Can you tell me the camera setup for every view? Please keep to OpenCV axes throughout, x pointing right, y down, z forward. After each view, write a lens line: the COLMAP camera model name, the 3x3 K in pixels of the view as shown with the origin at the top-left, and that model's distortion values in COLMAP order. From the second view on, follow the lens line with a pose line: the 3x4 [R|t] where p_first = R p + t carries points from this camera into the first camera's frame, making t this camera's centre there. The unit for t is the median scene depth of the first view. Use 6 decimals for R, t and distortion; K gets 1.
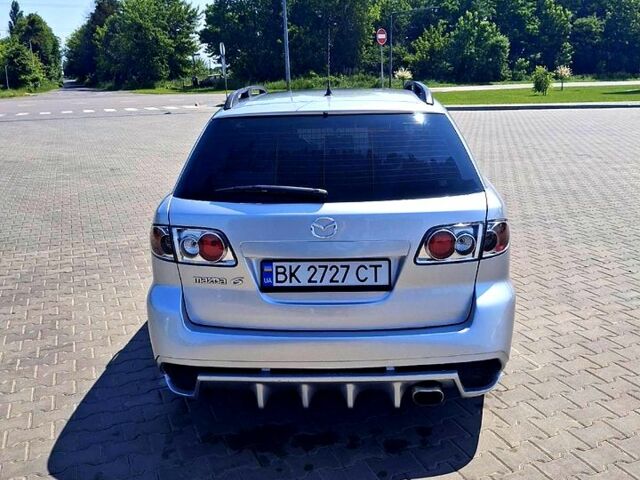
lens RADIAL K [[692.4, 0, 320.0], [0, 692.4, 240.0], [0, 0, 1]] dist [0.164413, -0.484216]
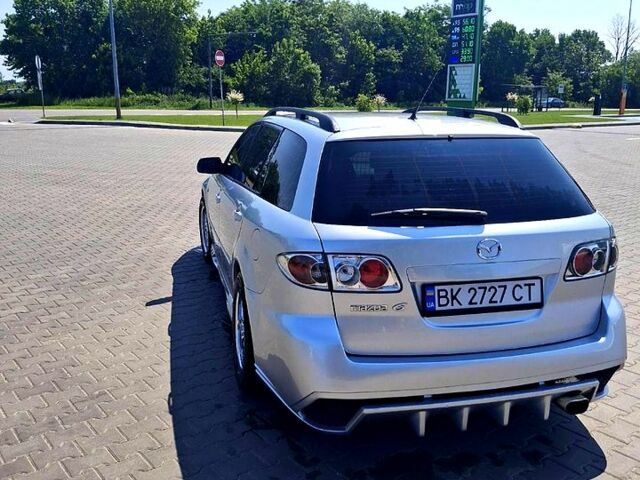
lens RADIAL K [[692.4, 0, 320.0], [0, 692.4, 240.0], [0, 0, 1]] dist [0.164413, -0.484216]
pose [[0.949247, -0.030713, 0.313030, -0.525076], [0.040036, 0.998924, -0.023399, -0.016511], [-0.311974, 0.034744, 0.949455, 0.106451]]
